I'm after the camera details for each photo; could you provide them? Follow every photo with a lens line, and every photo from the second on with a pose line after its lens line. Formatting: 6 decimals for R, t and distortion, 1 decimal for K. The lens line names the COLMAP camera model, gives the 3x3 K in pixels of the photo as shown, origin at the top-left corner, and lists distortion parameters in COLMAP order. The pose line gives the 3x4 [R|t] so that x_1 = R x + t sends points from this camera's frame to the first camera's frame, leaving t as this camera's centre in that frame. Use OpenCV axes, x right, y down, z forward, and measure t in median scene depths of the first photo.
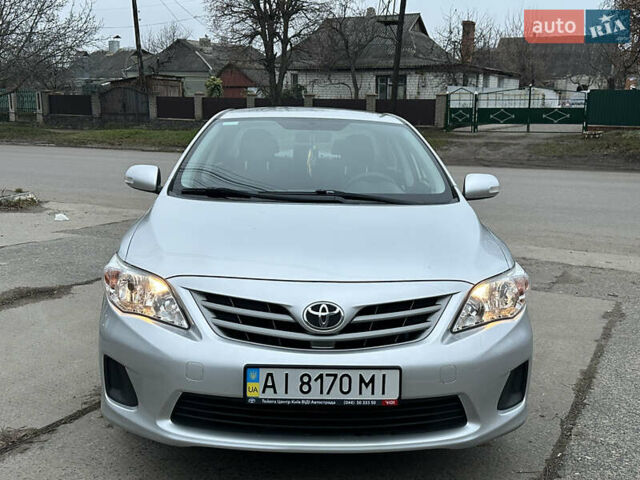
lens RADIAL K [[786.6, 0, 323.3], [0, 786.6, 236.2], [0, 0, 1]] dist [0.066370, 0.000000]
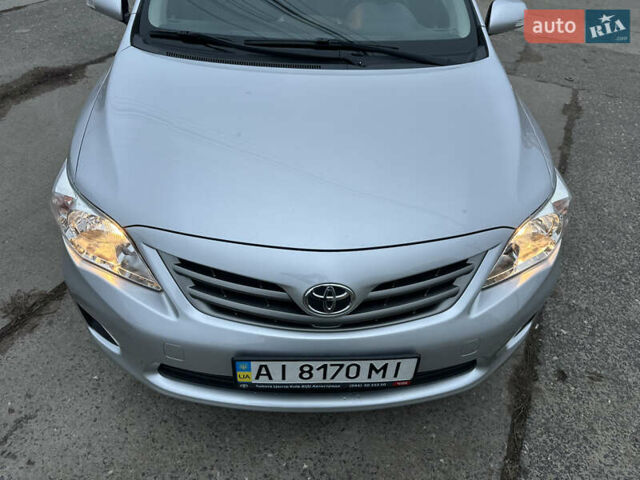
lens RADIAL K [[463.9, 0, 316.4], [0, 463.9, 240.9], [0, 0, 1]] dist [0.040309, -0.043731]
pose [[0.999692, 0.009959, 0.022740, -0.023788], [-0.020939, 0.830334, 0.556872, -0.206768], [-0.013336, -0.557177, 0.830287, 0.653420]]
